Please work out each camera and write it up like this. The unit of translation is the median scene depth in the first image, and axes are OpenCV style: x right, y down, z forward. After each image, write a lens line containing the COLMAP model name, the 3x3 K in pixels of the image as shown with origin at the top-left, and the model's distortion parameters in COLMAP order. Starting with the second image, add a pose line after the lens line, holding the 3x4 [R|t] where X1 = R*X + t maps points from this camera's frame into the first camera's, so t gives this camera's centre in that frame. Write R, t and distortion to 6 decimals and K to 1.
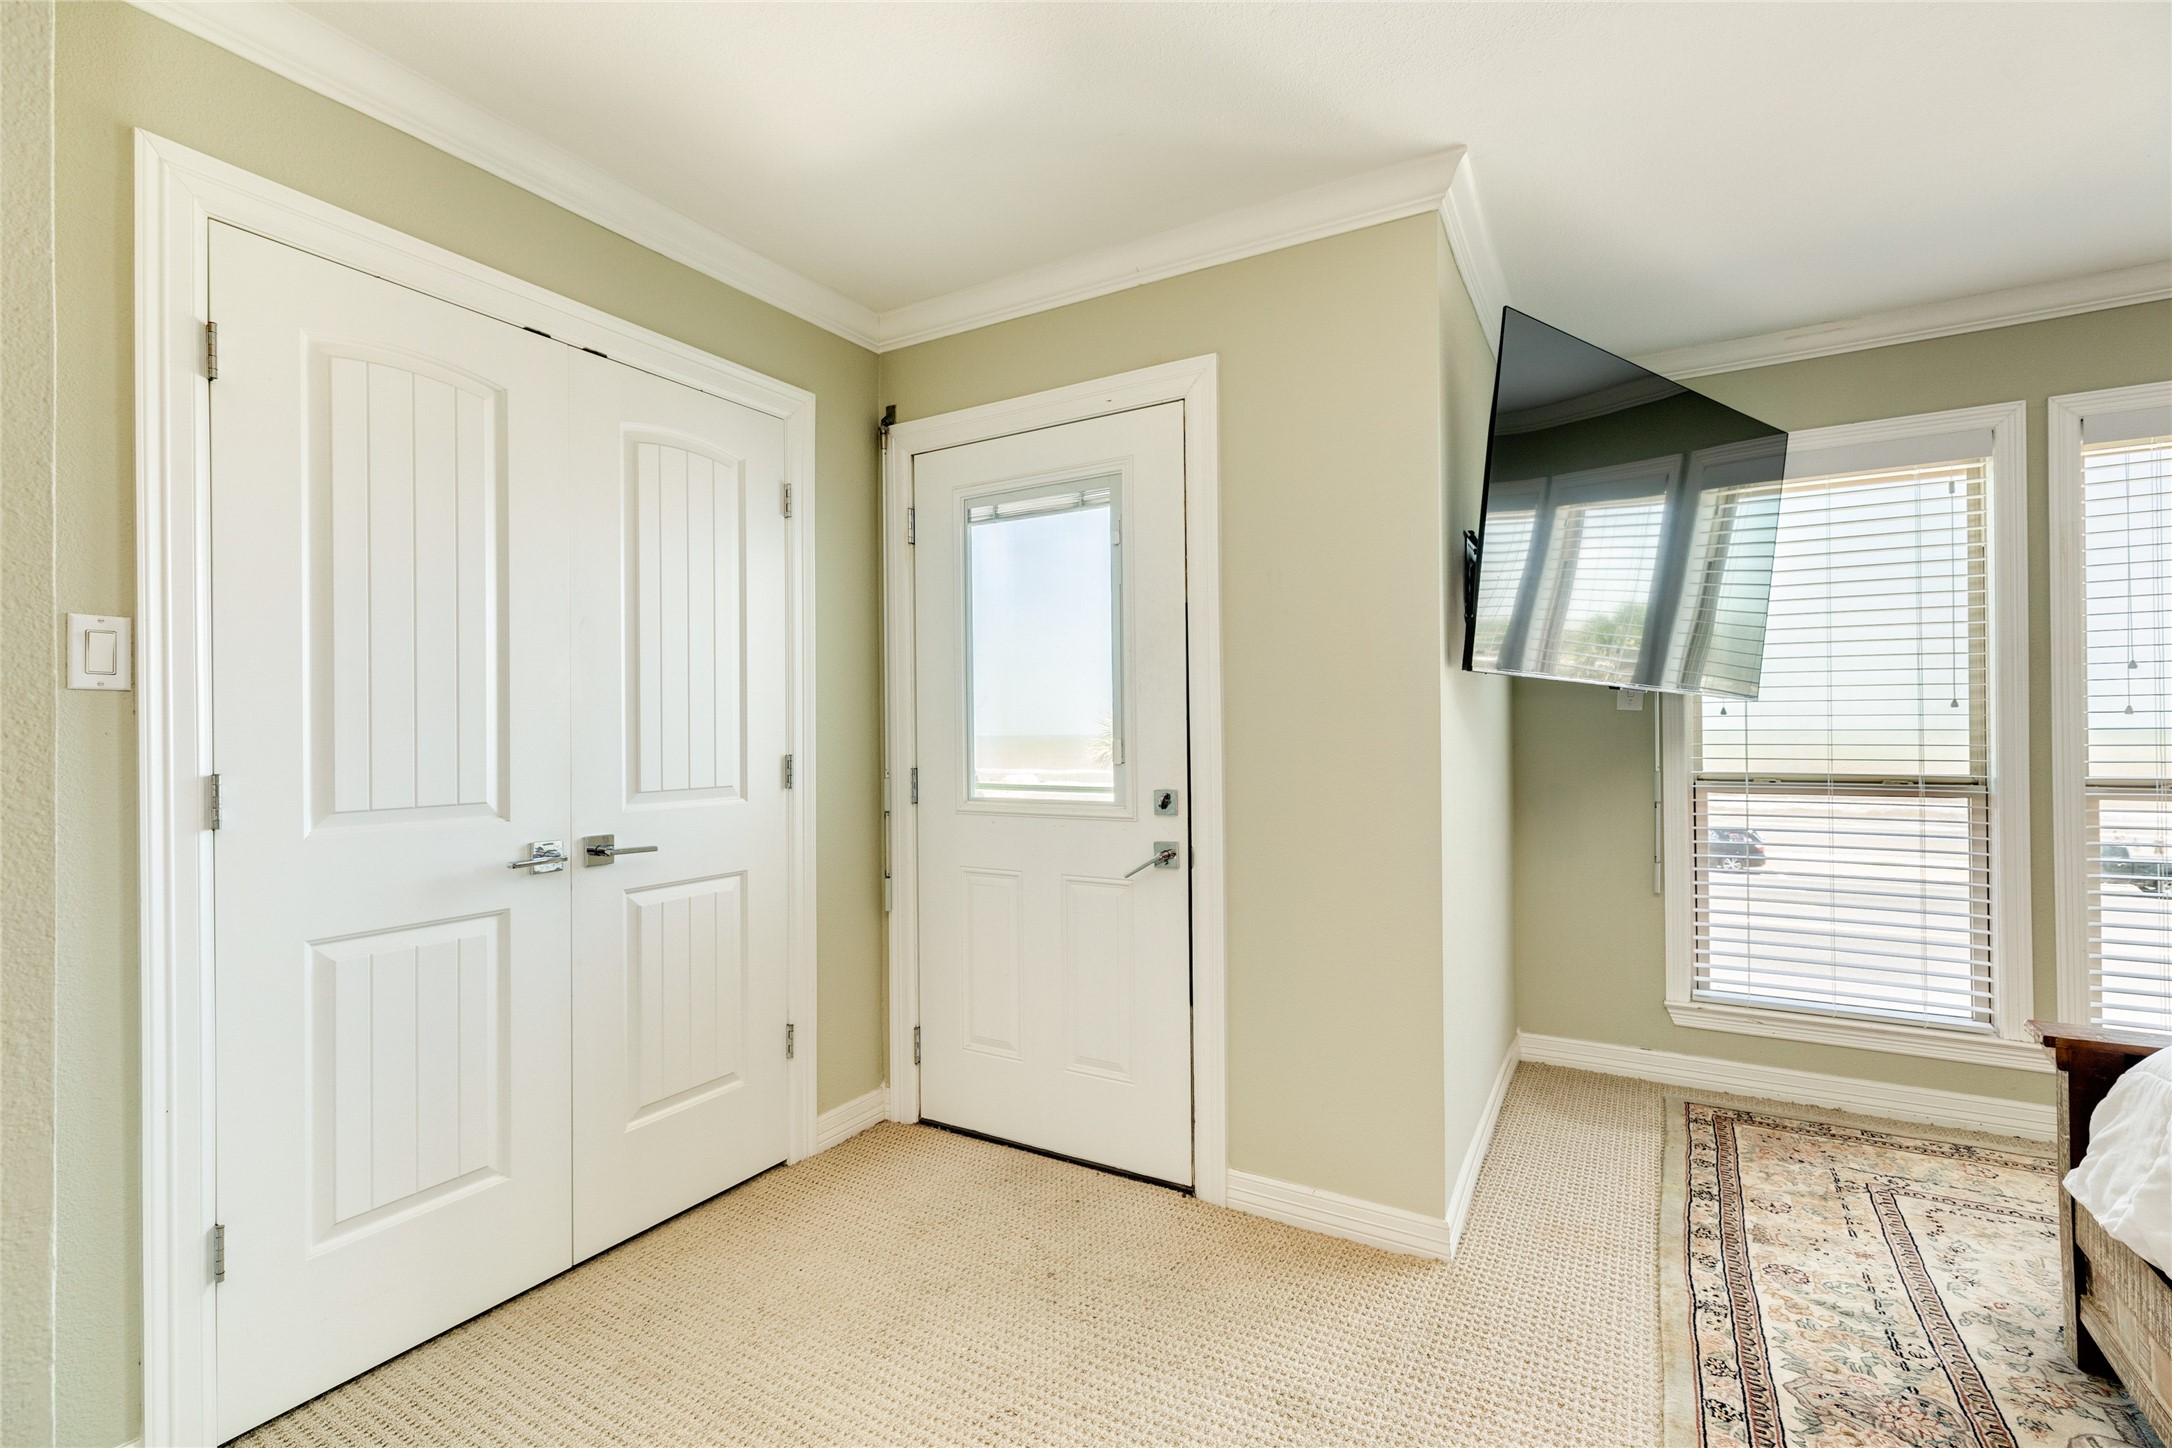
lens RADIAL K [[958.0, 0, 1086.0], [0, 958.0, 724.0], [0, 0, 1]] dist [0.000853, -0.000376]
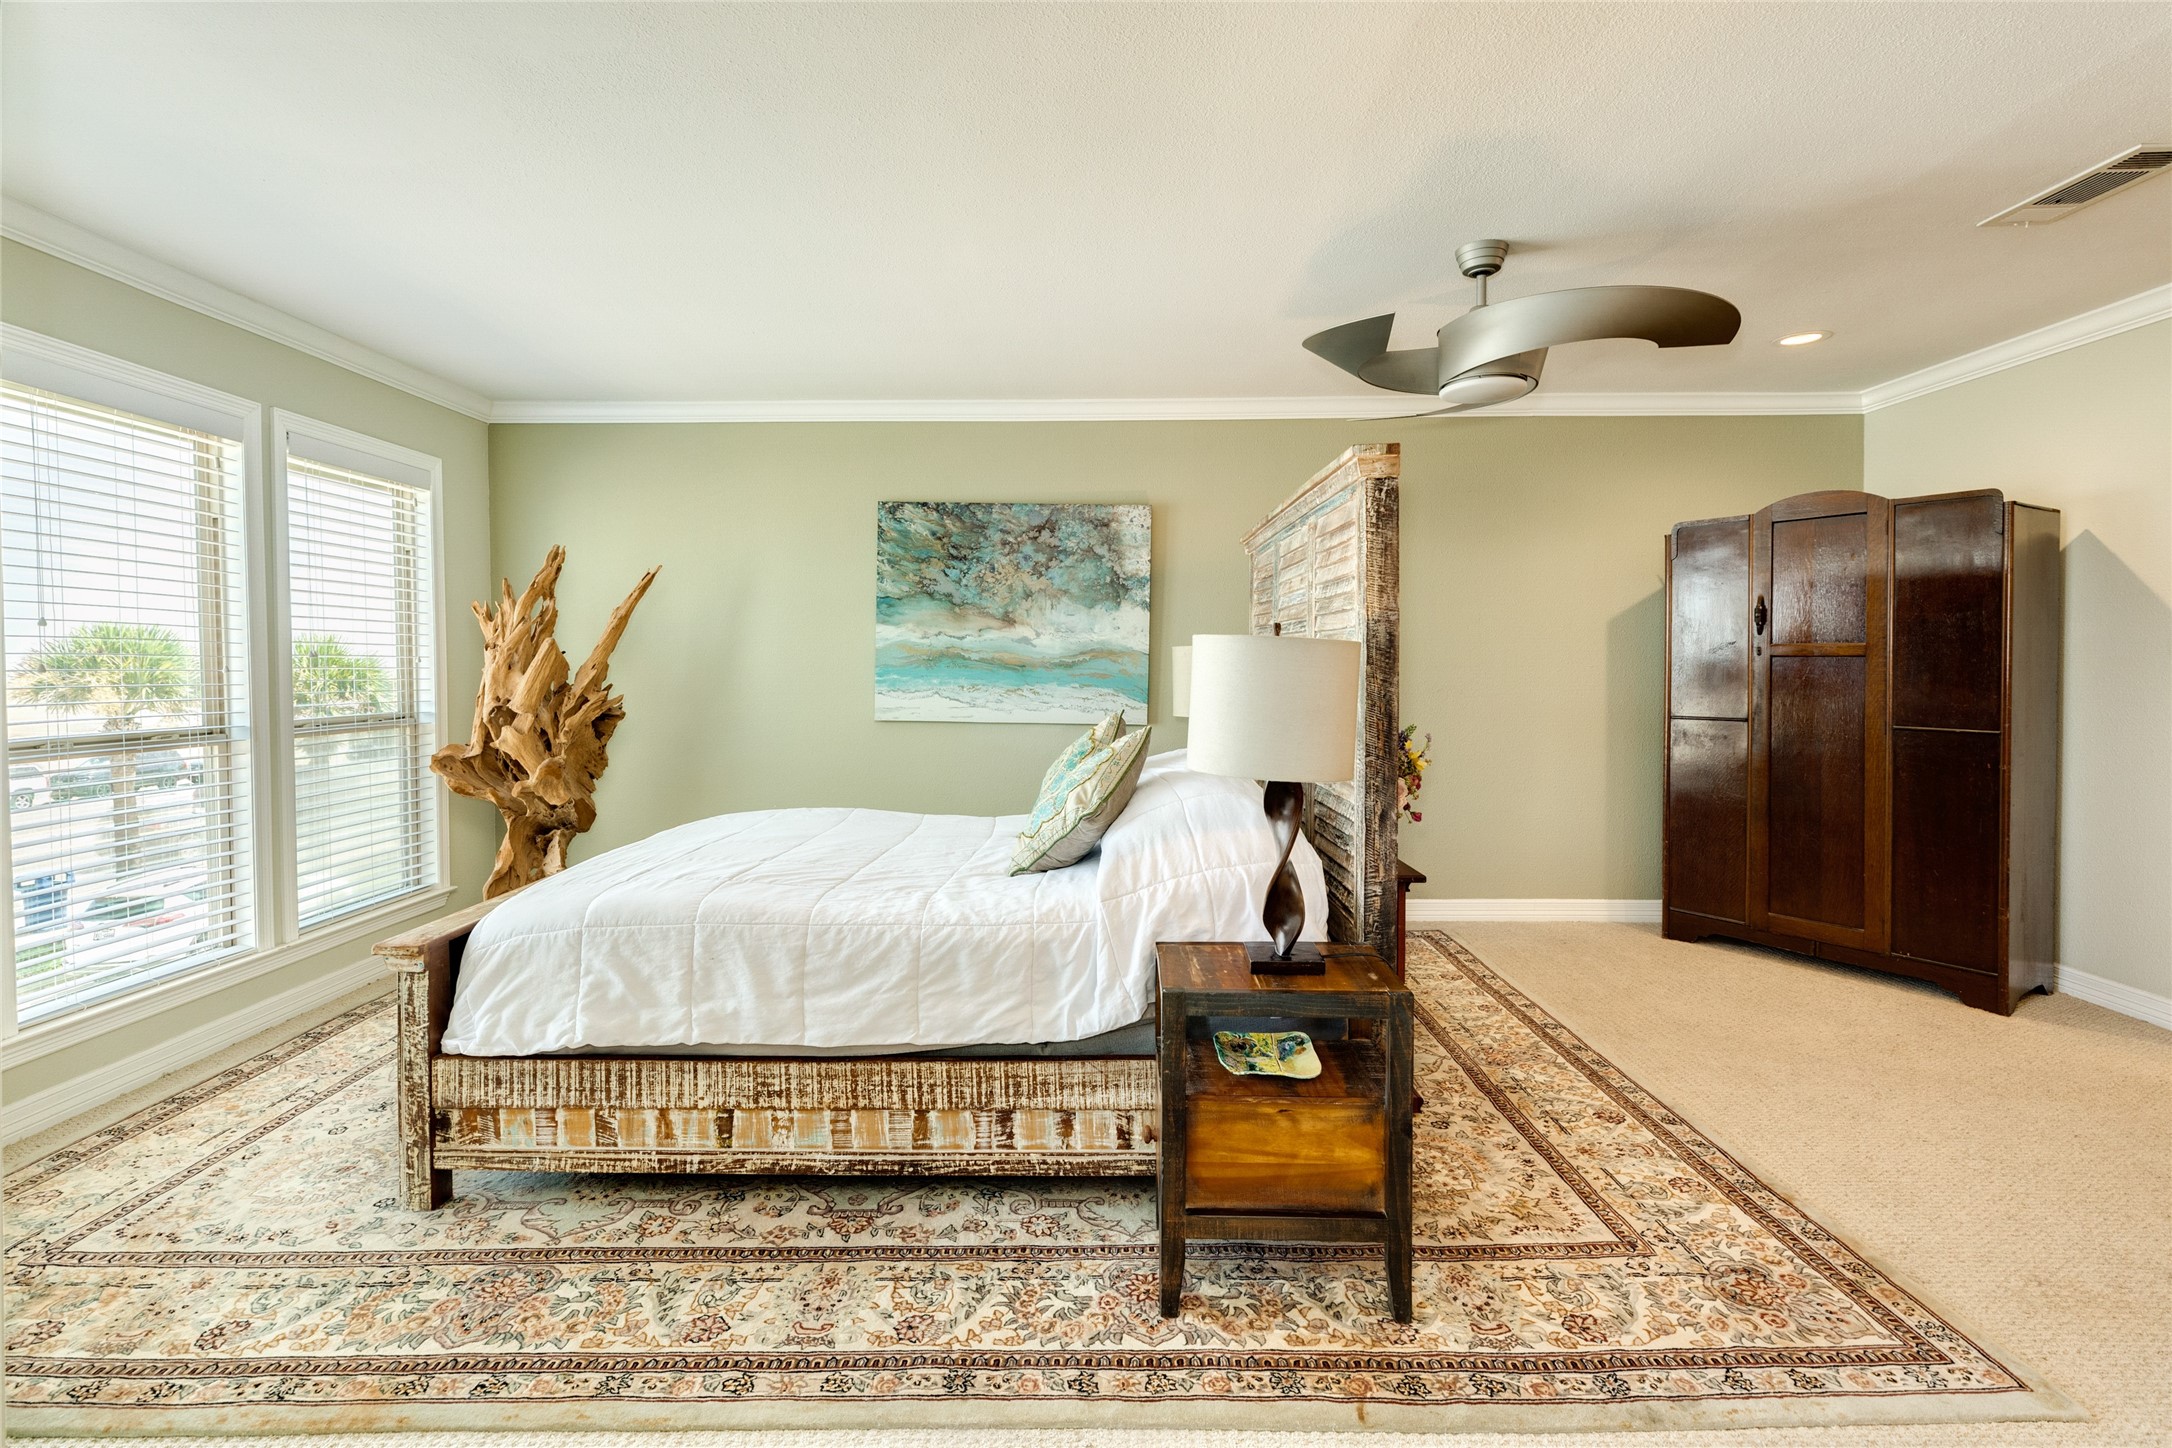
lens RADIAL K [[1029.2, 0, 1086.5], [0, 1029.2, 675.5], [0, 0, 1]] dist [0.004722, -0.000324]
pose [[-0.498120, -0.000737, 0.867108, -0.376824], [0.003830, 0.999988, 0.003050, -0.007584], [-0.867100, 0.004840, -0.498111, 0.674414]]
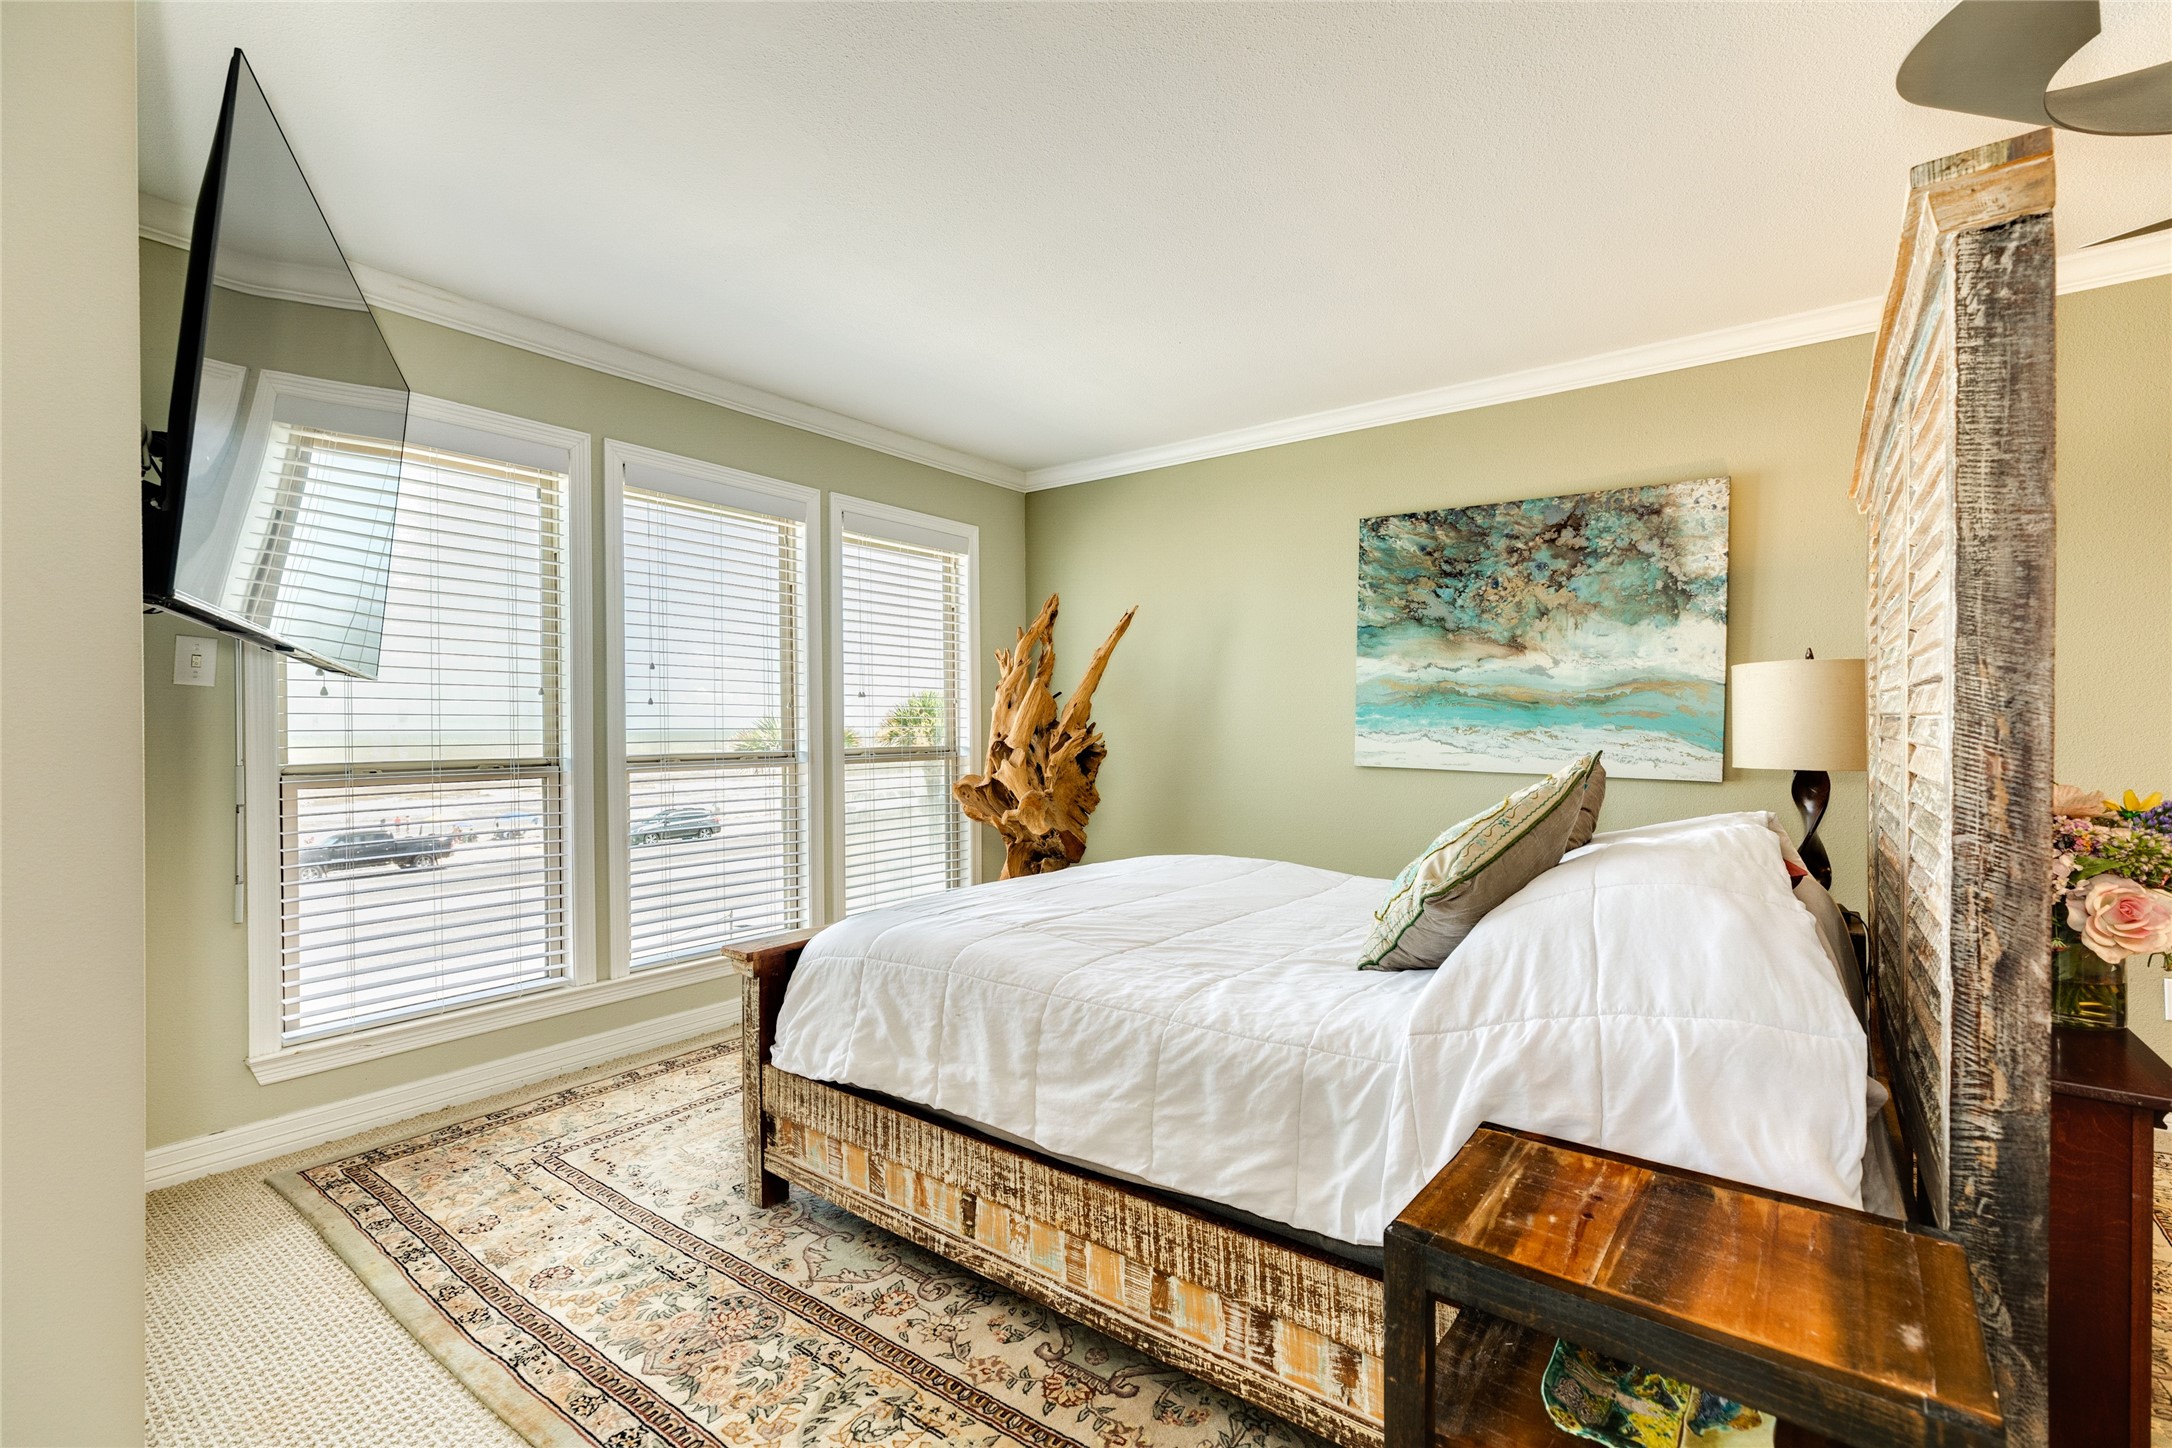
lens RADIAL K [[964.2, 0, 1085.8], [0, 964.2, 727.0], [0, 0, 1]] dist [0.005912, -0.001038]
pose [[0.107501, 0.005240, 0.994191, -0.143346], [-0.002966, 0.999983, -0.004950, 0.027103], [-0.994201, -0.002417, 0.107514, 0.316890]]
